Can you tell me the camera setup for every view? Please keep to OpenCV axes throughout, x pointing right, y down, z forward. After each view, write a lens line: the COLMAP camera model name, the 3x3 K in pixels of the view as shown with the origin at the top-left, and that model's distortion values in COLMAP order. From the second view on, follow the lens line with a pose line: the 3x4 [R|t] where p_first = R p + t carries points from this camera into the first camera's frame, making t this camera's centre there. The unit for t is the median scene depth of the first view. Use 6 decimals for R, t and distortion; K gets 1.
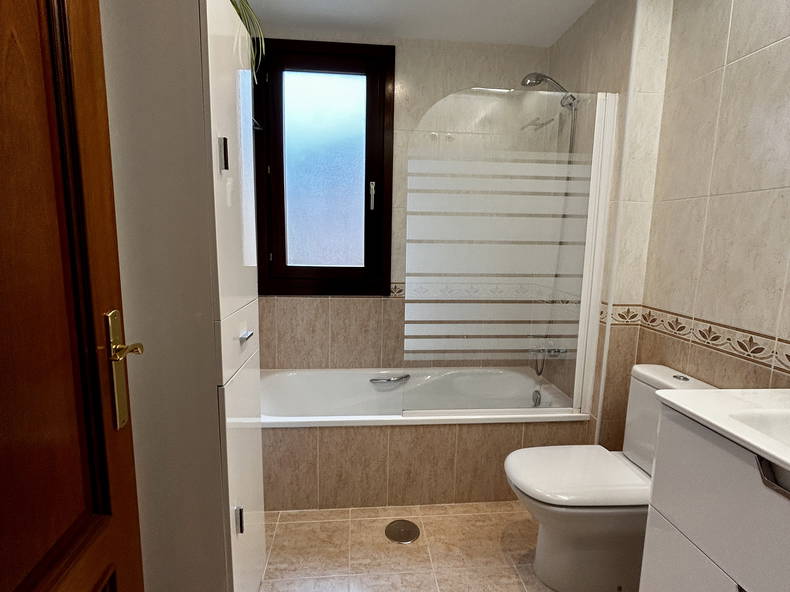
lens RADIAL K [[415.9, 0, 395.0], [0, 415.9, 296.0], [0, 0, 1]] dist [0.000883, -0.001213]
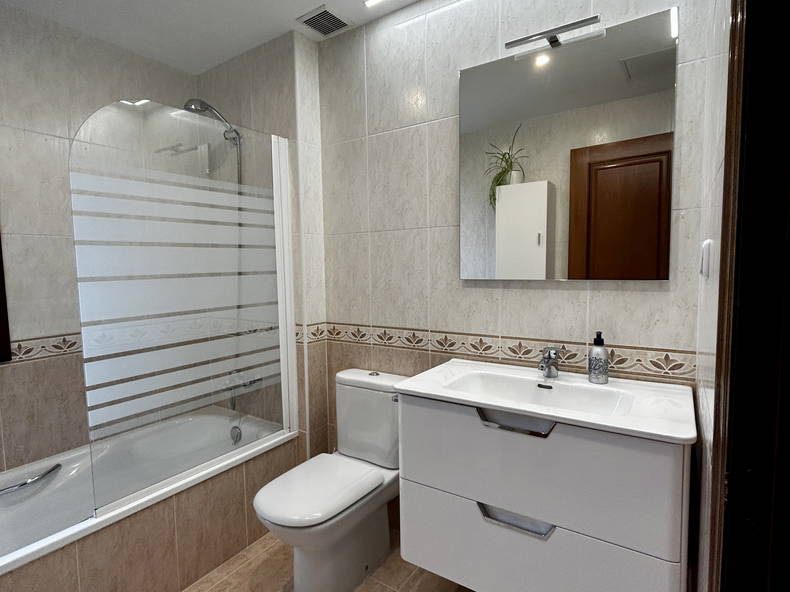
lens RADIAL K [[426.8, 0, 395.0], [0, 426.8, 296.0], [0, 0, 1]] dist [-0.002409, 0.001488]
pose [[0.629971, -0.090512, 0.771326, -0.197240], [0.140976, 0.990012, 0.001033, -0.023787], [-0.763716, 0.108088, 0.636440, 0.081249]]
